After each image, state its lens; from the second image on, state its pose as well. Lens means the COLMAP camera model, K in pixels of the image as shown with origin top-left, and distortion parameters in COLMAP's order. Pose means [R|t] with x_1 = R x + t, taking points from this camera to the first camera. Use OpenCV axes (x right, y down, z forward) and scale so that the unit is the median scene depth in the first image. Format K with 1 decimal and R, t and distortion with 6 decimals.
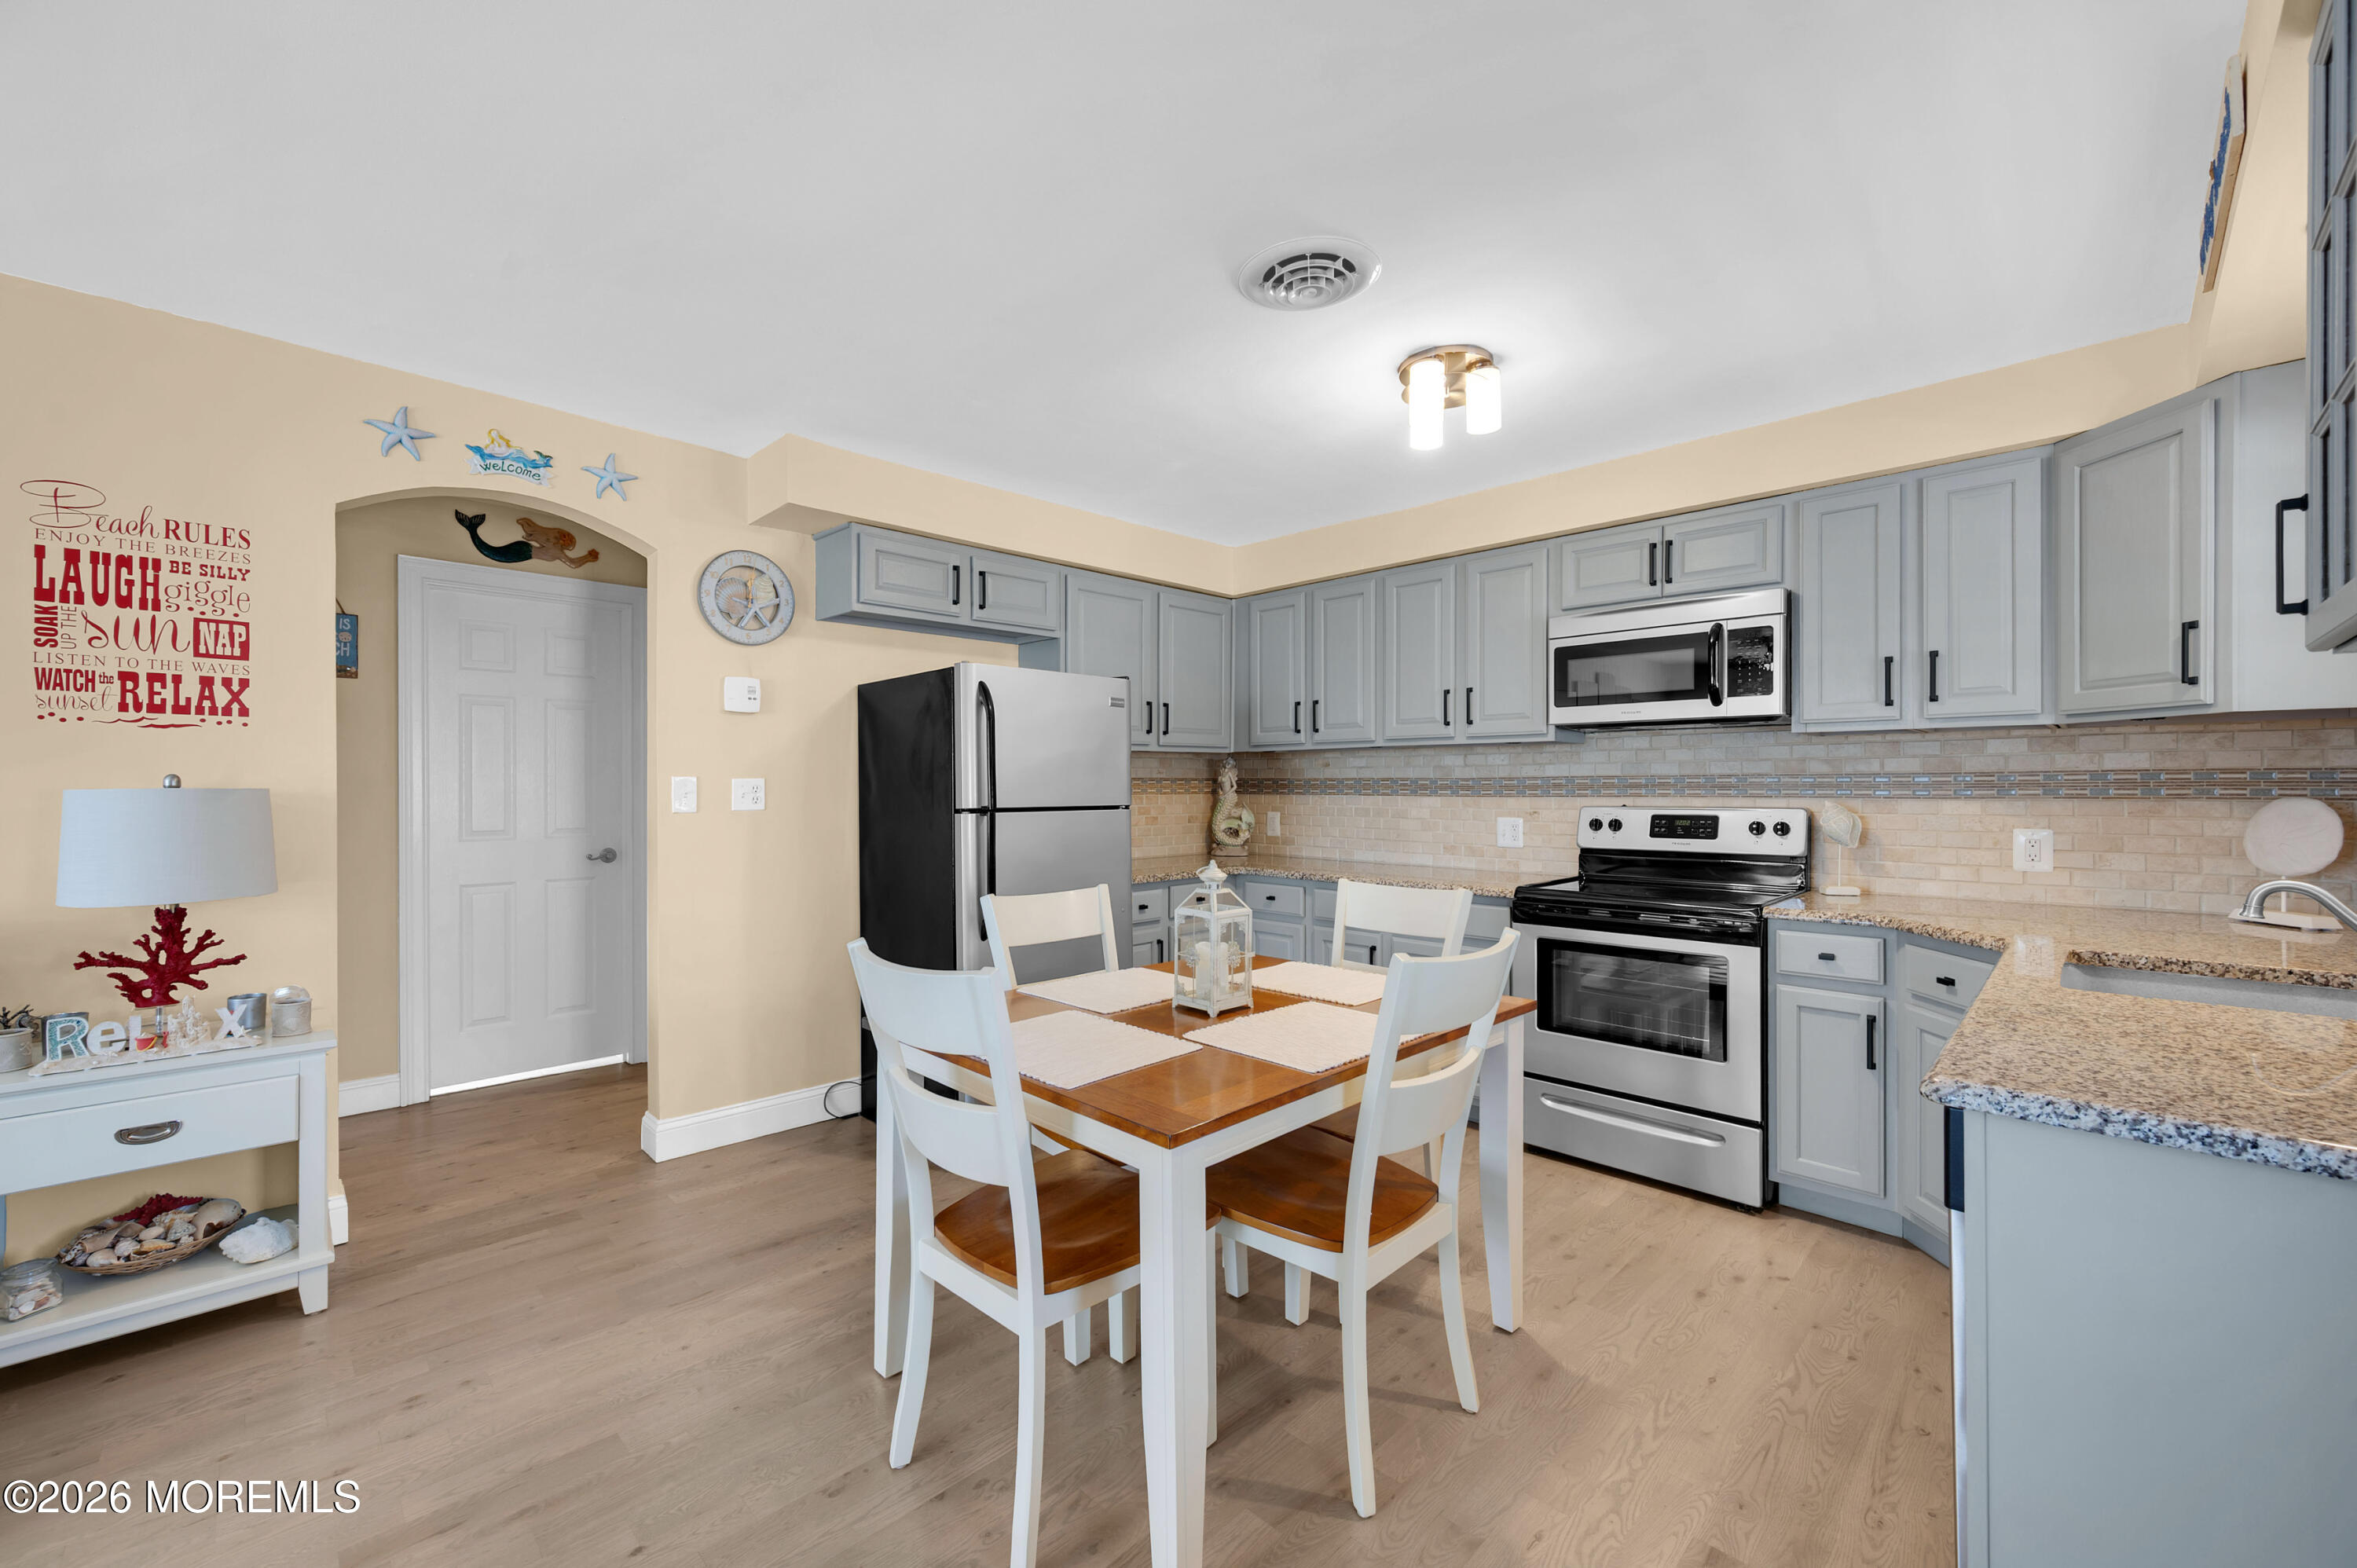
lens RADIAL K [[934.4, 0, 1182.1], [0, 934.4, 788.3], [0, 0, 1]] dist [-0.001871, 0.000087]
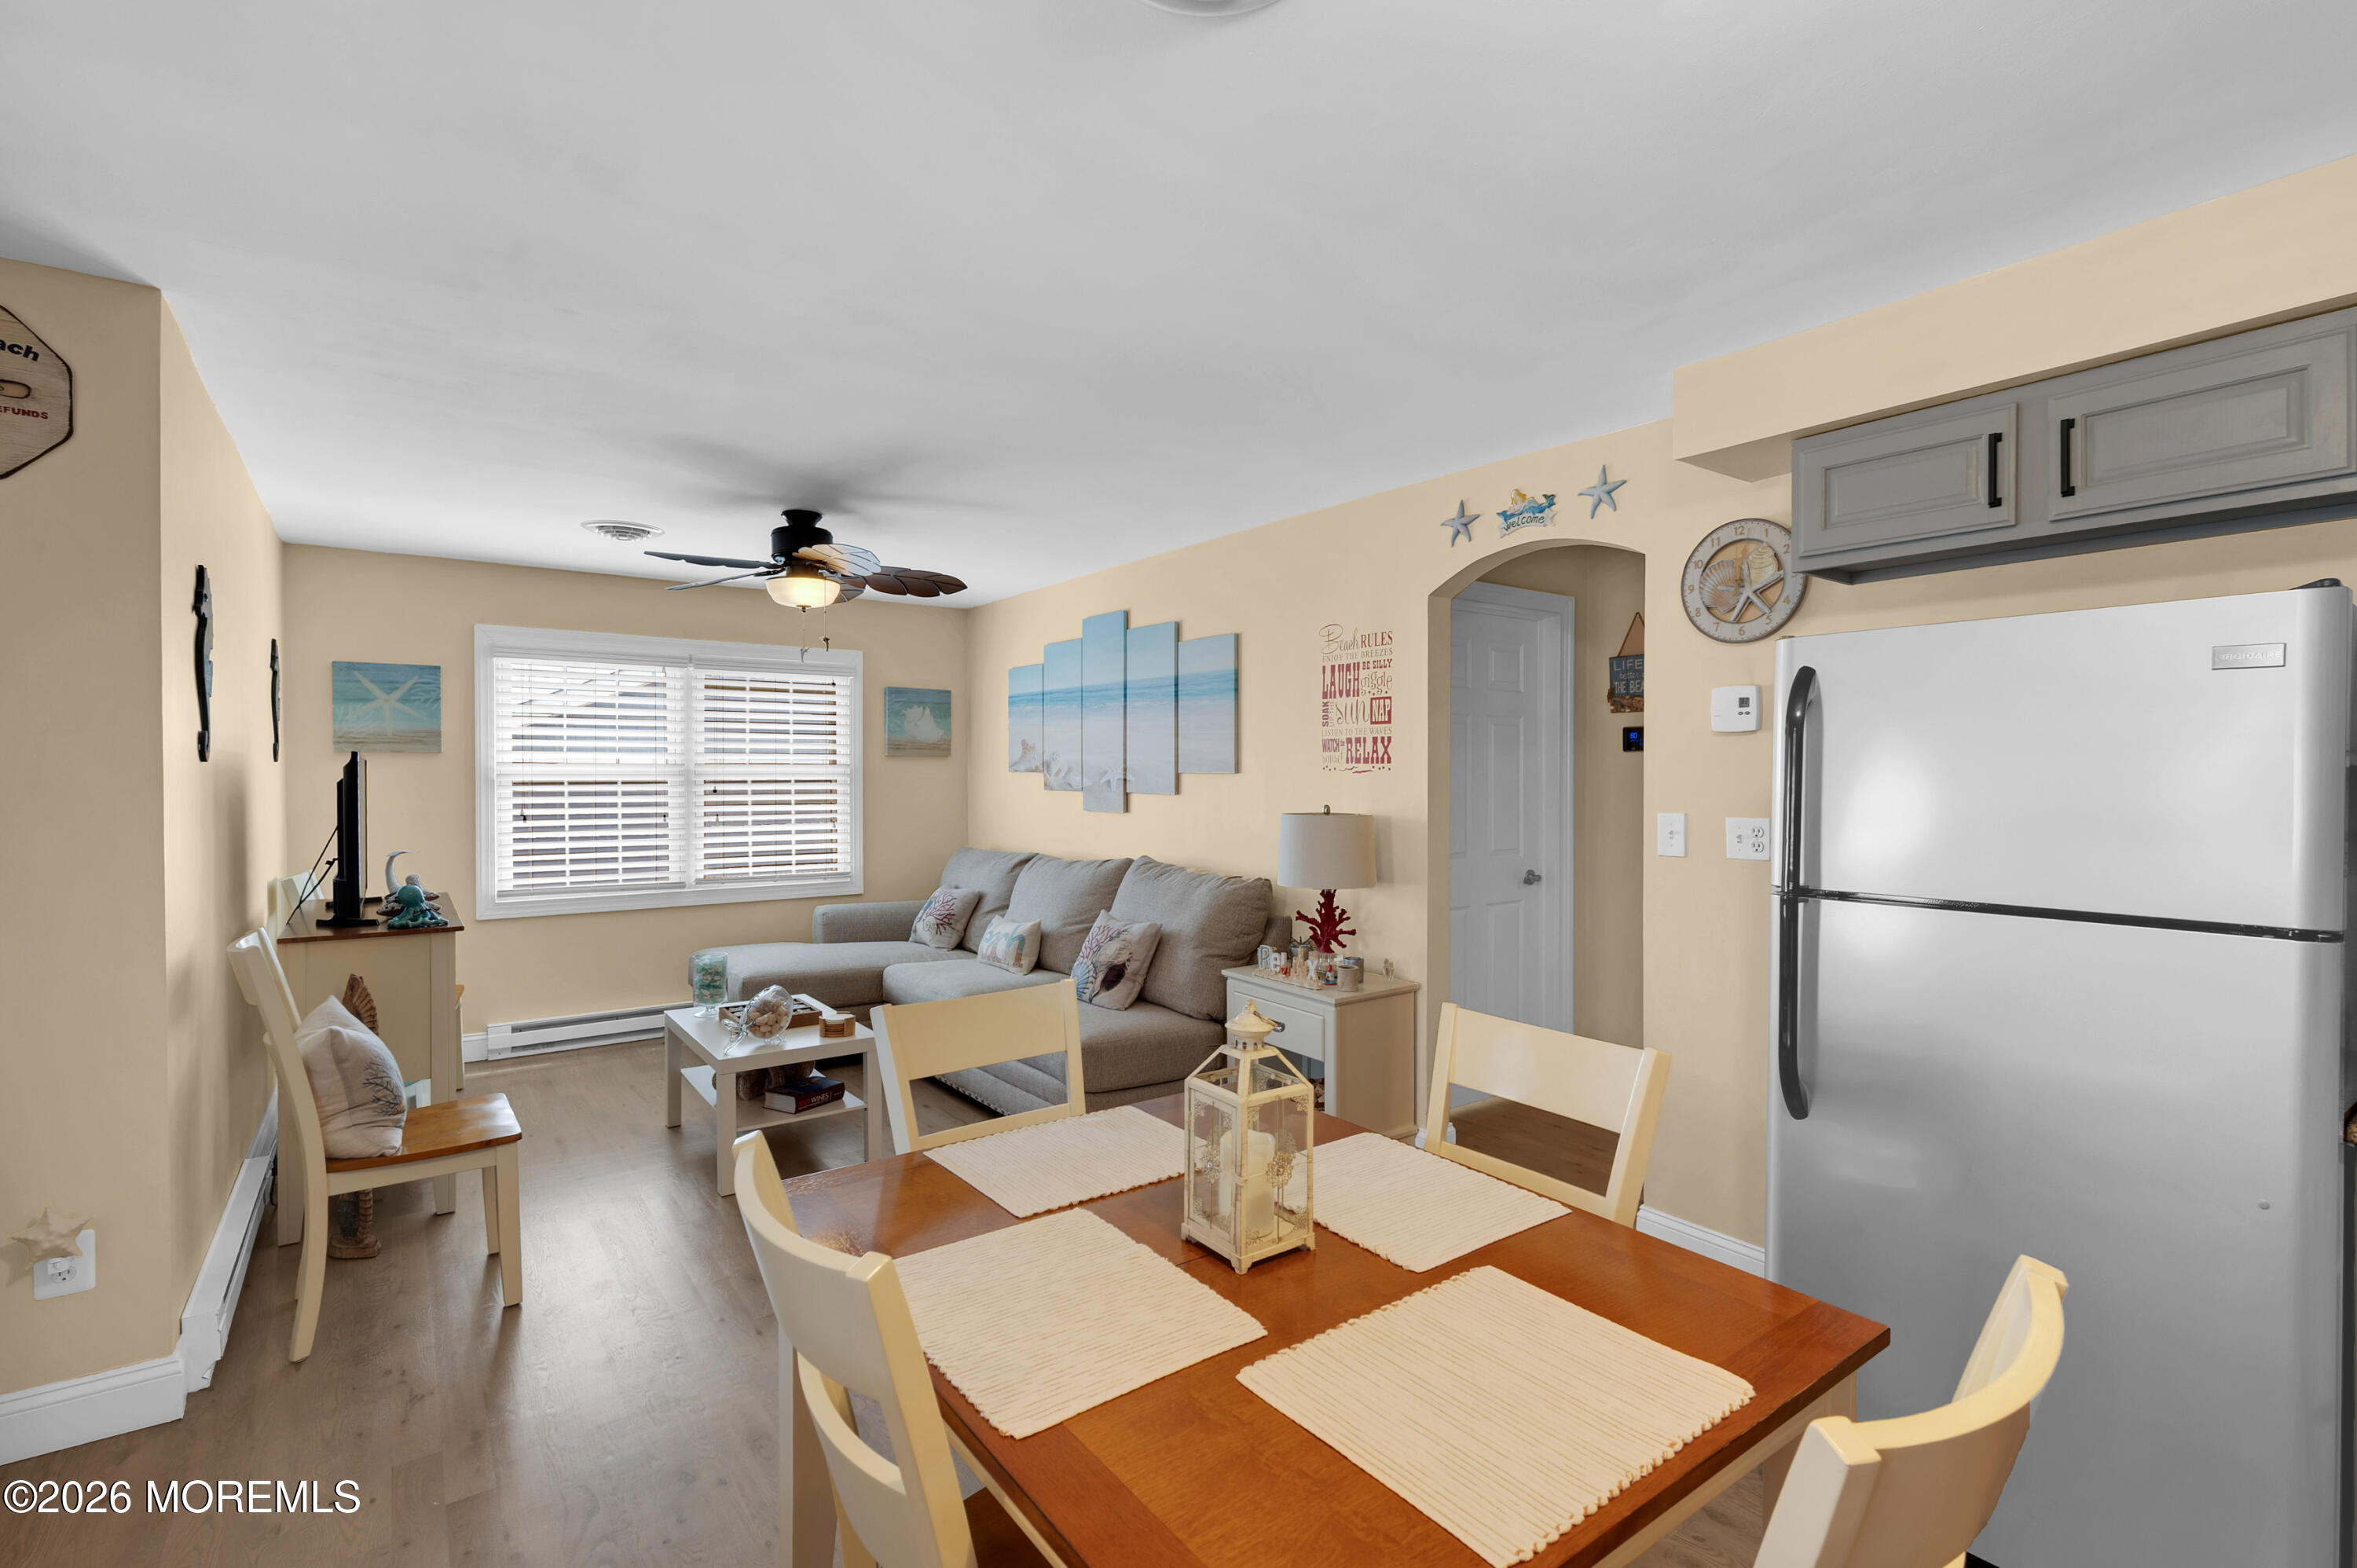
lens RADIAL K [[1063.2, 0, 1171.3], [0, 1063.2, 787.9], [0, 0, 1]] dist [0.009010, 0.000085]
pose [[-0.146491, 0.011300, -0.989148, 0.541441], [-0.006605, 0.999901, 0.012401, -0.048705], [0.989190, 0.008350, -0.146401, 0.772006]]
